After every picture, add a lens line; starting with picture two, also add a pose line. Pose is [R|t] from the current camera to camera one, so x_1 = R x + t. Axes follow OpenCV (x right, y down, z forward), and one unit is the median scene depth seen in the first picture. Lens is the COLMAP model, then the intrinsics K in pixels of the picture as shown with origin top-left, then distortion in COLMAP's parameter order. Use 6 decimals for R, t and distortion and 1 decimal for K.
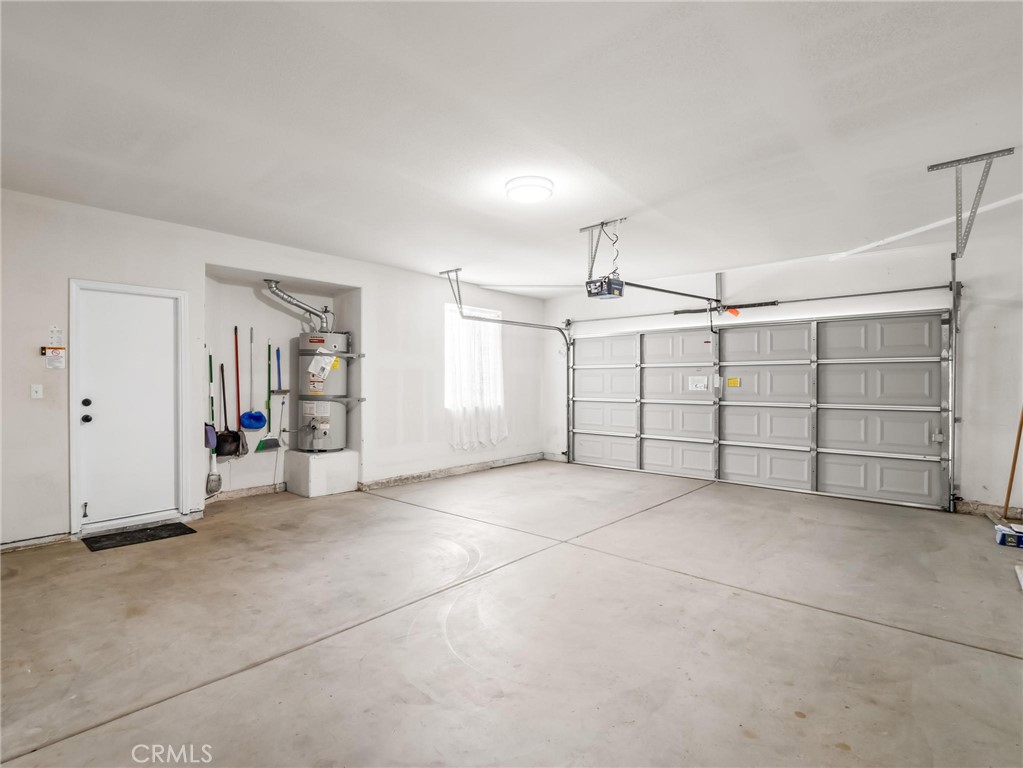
lens RADIAL K [[500.5, 0, 511.5], [0, 500.5, 384.0], [0, 0, 1]] dist [-0.002235, -0.000960]
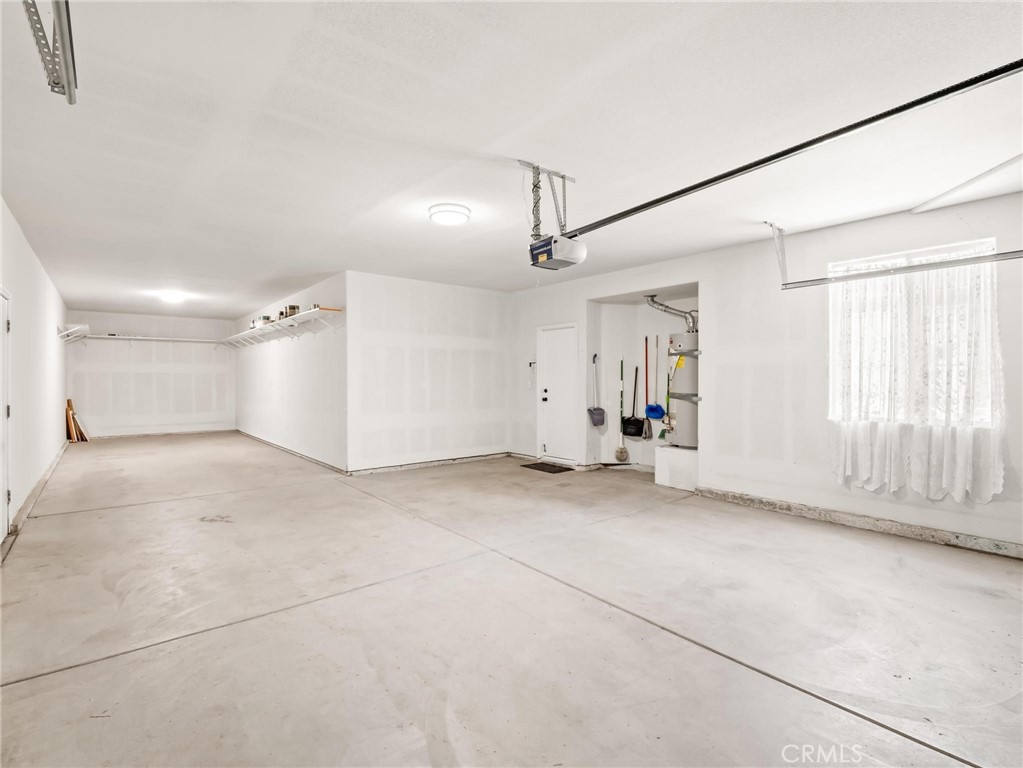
lens RADIAL K [[494.8, 0, 511.5], [0, 494.8, 384.0], [0, 0, 1]] dist [-0.011752, 0.000224]
pose [[-0.157433, 0.008039, -0.987497, 0.729704], [-0.007600, 0.999927, 0.009351, -0.003312], [0.987500, 0.008978, -0.157360, 0.848392]]
